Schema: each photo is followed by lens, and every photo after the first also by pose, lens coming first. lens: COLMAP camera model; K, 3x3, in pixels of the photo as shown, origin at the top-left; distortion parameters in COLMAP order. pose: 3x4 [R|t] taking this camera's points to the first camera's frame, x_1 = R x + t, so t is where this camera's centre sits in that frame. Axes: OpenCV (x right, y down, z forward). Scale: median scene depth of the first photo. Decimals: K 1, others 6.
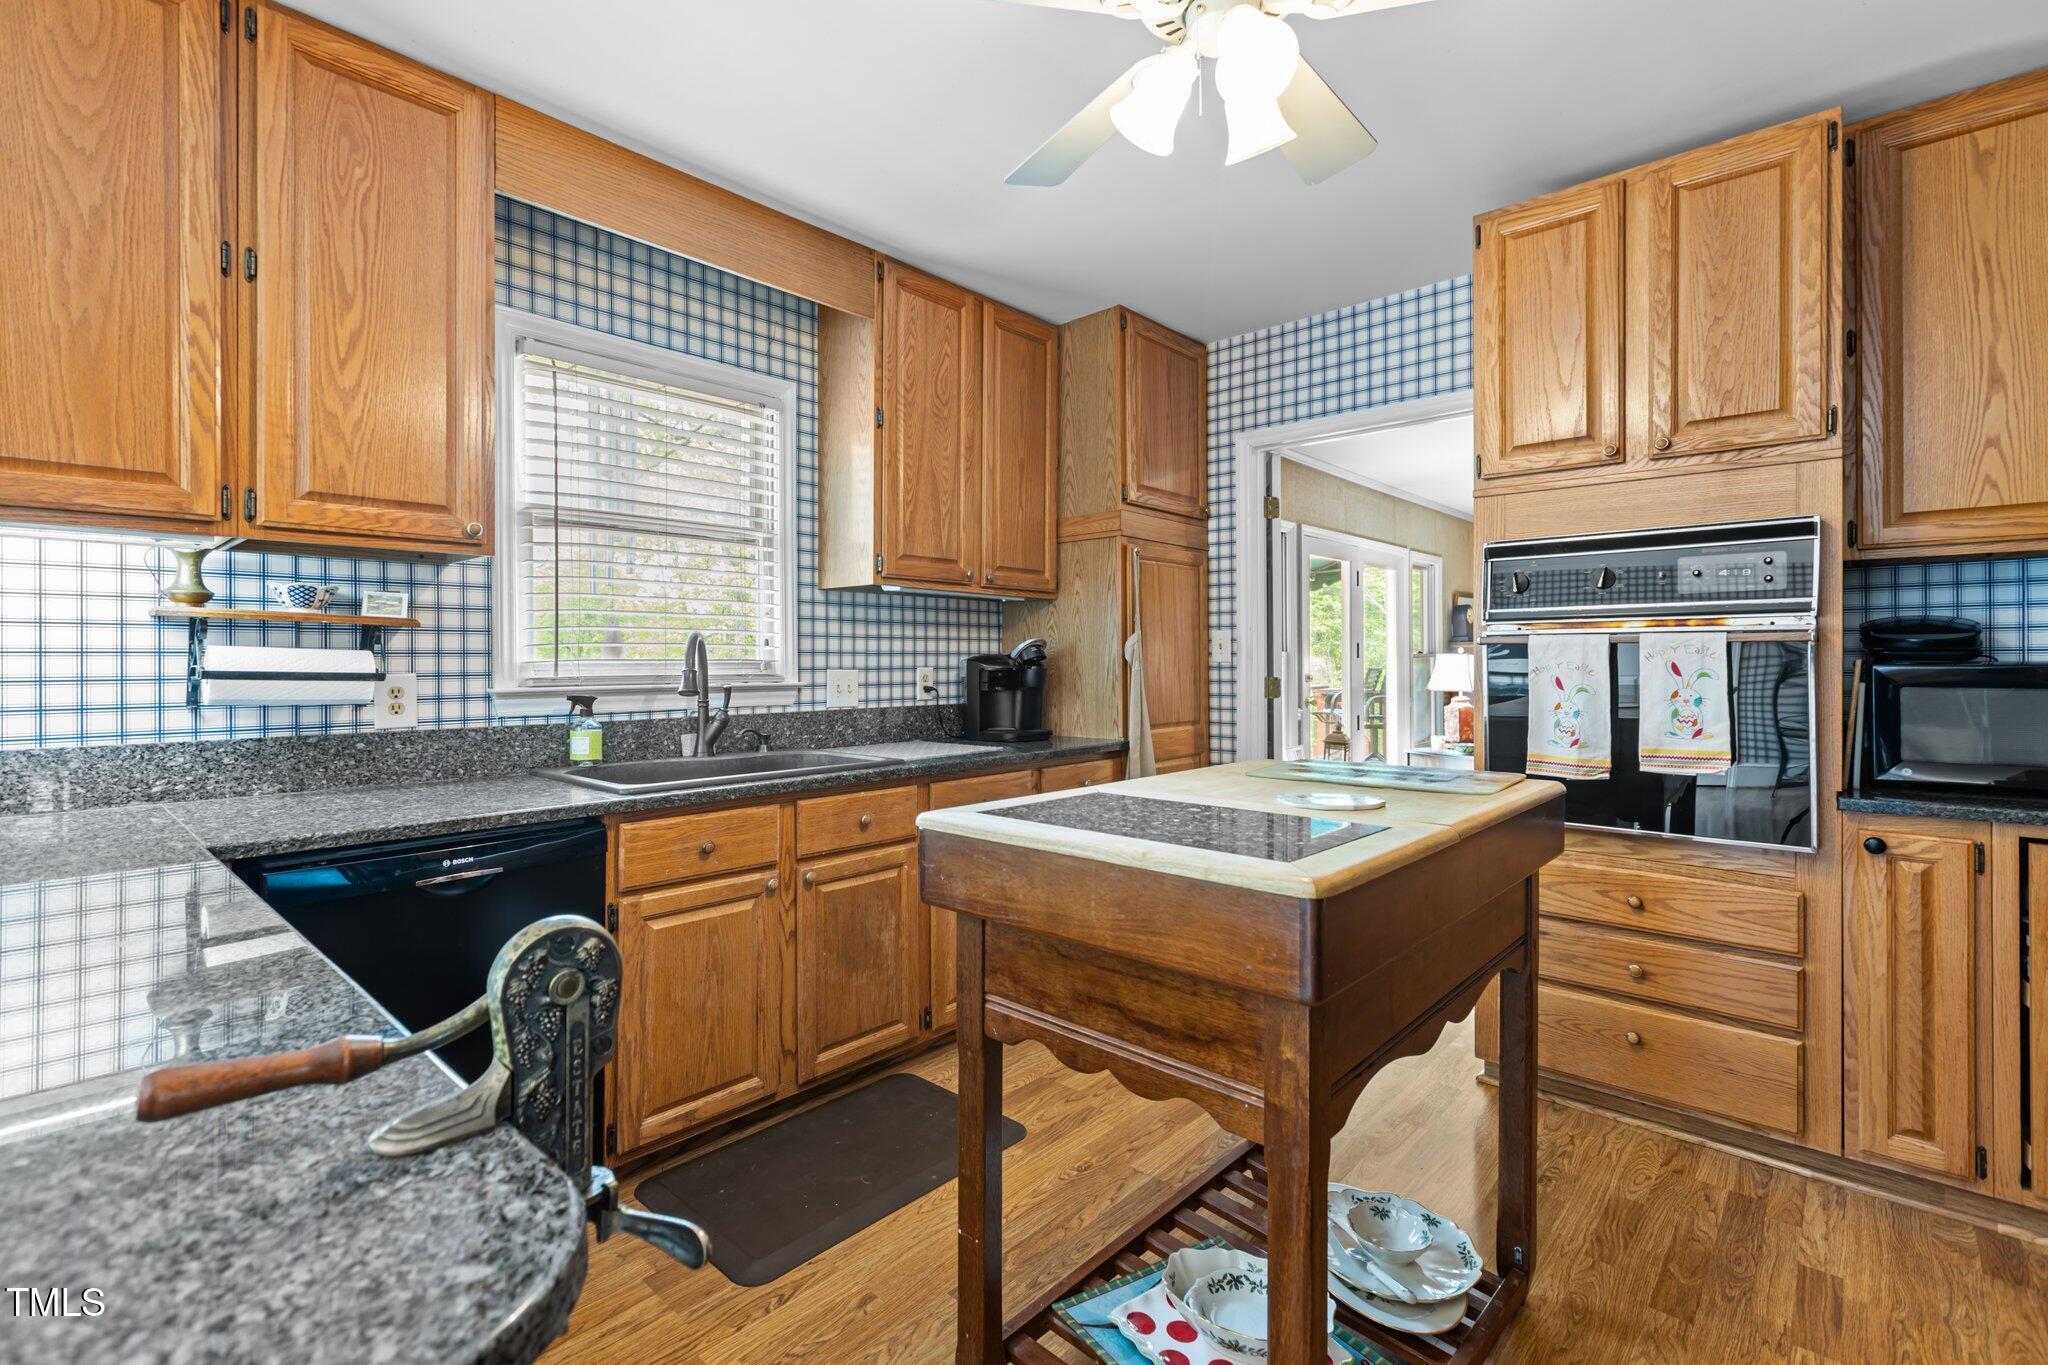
lens RADIAL K [[932.3, 0, 1023.8], [0, 932.3, 660.2], [0, 0, 1]] dist [-0.006166, -0.001891]
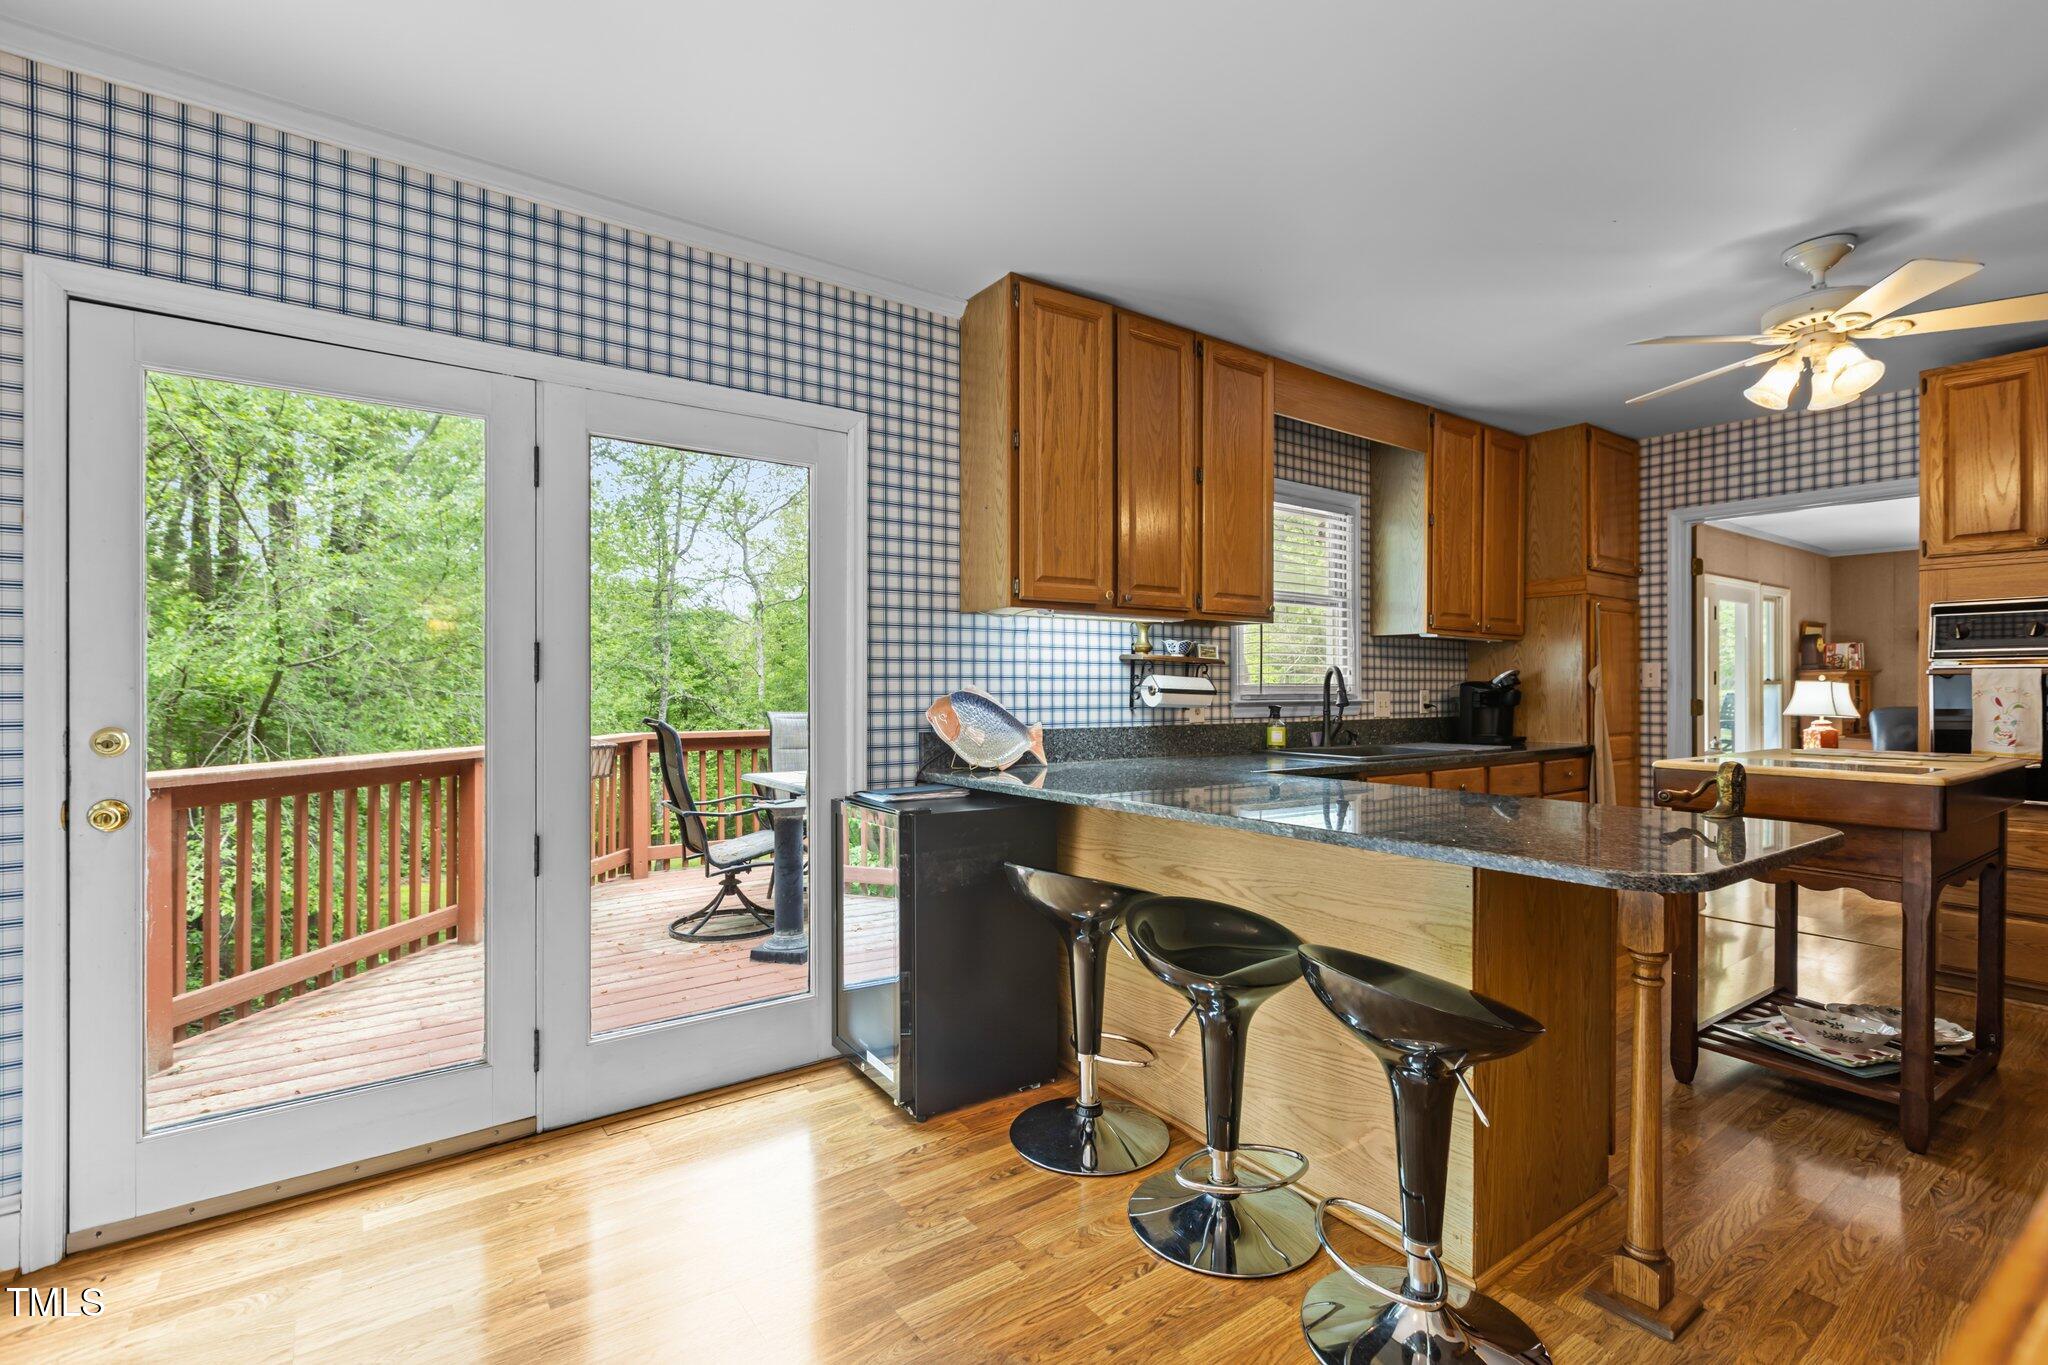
lens RADIAL K [[932.3, 0, 1018.8], [0, 932.3, 688.7], [0, 0, 1]] dist [-0.006166, -0.001891]
pose [[0.976312, 0.004655, -0.216318, -0.443784], [-0.004074, 0.999987, 0.003131, 0.004253], [0.216330, -0.002175, 0.976318, -0.541621]]
